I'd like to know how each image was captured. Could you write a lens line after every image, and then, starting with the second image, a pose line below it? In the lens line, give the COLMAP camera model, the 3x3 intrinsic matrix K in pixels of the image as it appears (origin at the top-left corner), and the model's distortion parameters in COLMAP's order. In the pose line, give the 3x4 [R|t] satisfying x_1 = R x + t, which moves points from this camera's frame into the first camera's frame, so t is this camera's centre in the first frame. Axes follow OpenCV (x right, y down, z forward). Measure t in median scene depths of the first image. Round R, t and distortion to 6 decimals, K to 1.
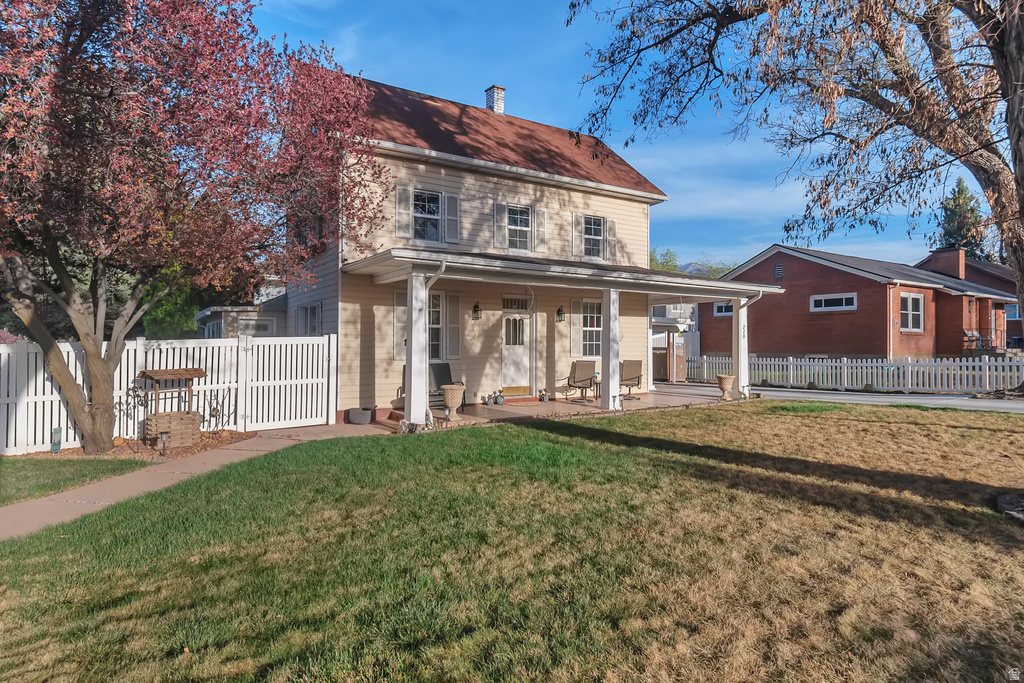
lens RADIAL K [[572.6, 0, 510.6], [0, 572.6, 334.3], [0, 0, 1]] dist [0.000230, 0.000222]
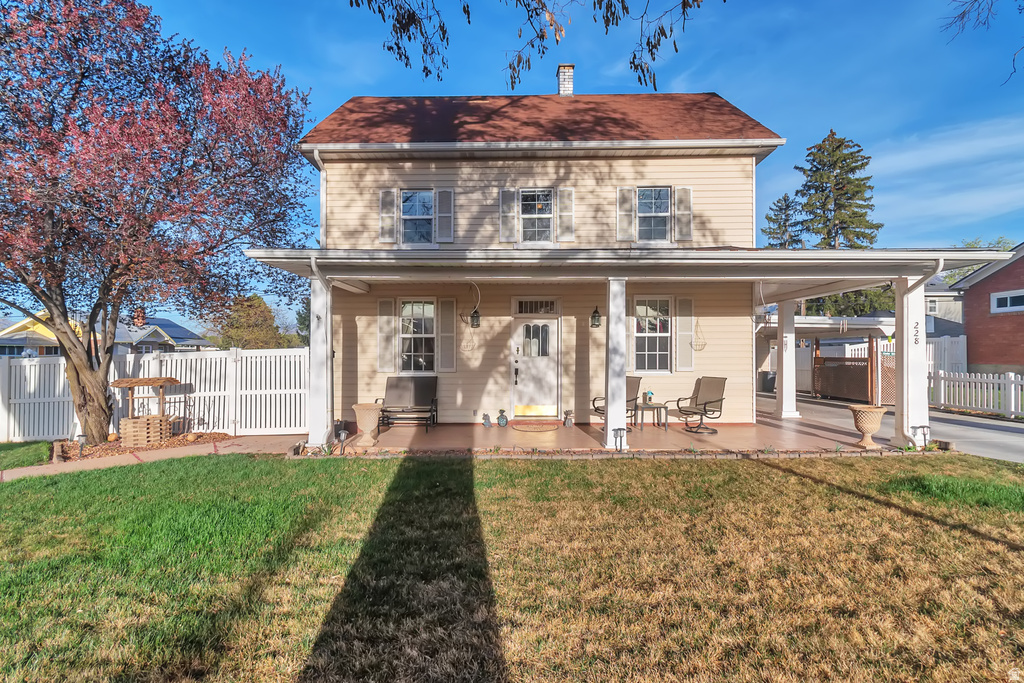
lens RADIAL K [[462.2, 0, 512.4], [0, 462.2, 347.6], [0, 0, 1]] dist [-0.003526, -0.000929]
pose [[0.832724, -0.008854, -0.553618, 0.356121], [0.010231, 0.999947, -0.000603, 0.005184], [0.553594, -0.005162, 0.832770, 0.419989]]
